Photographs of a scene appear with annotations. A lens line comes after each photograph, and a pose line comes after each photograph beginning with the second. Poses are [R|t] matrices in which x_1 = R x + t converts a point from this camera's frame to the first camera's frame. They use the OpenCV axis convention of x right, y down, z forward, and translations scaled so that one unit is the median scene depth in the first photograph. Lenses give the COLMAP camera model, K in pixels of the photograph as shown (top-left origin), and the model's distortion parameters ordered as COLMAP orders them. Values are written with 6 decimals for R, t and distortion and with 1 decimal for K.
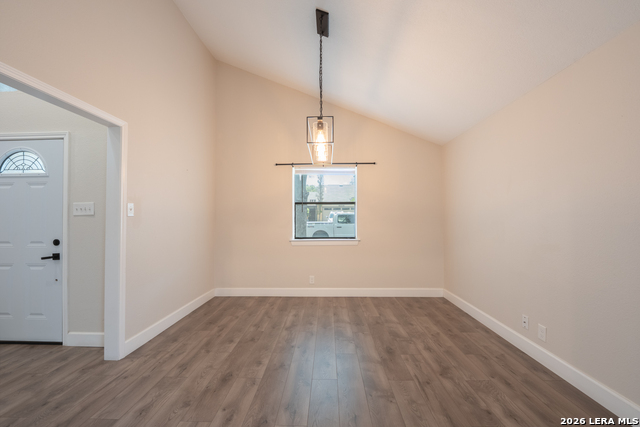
lens RADIAL K [[263.1, 0, 320.0], [0, 263.1, 213.5], [0, 0, 1]] dist [-0.001106, -0.000444]
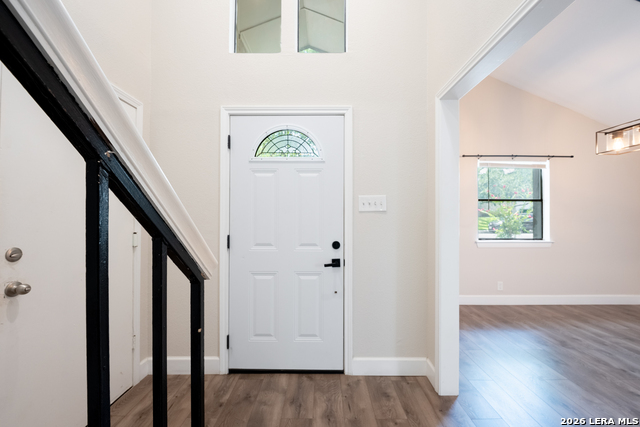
lens RADIAL K [[263.1, 0, 320.0], [0, 263.1, 213.5], [0, 0, 1]] dist [-0.001106, -0.000444]
pose [[0.999287, 0.009258, 0.036604, -1.077556], [-0.009444, 0.999943, 0.004932, 0.010645], [-0.036556, -0.005274, 0.999318, 0.204957]]
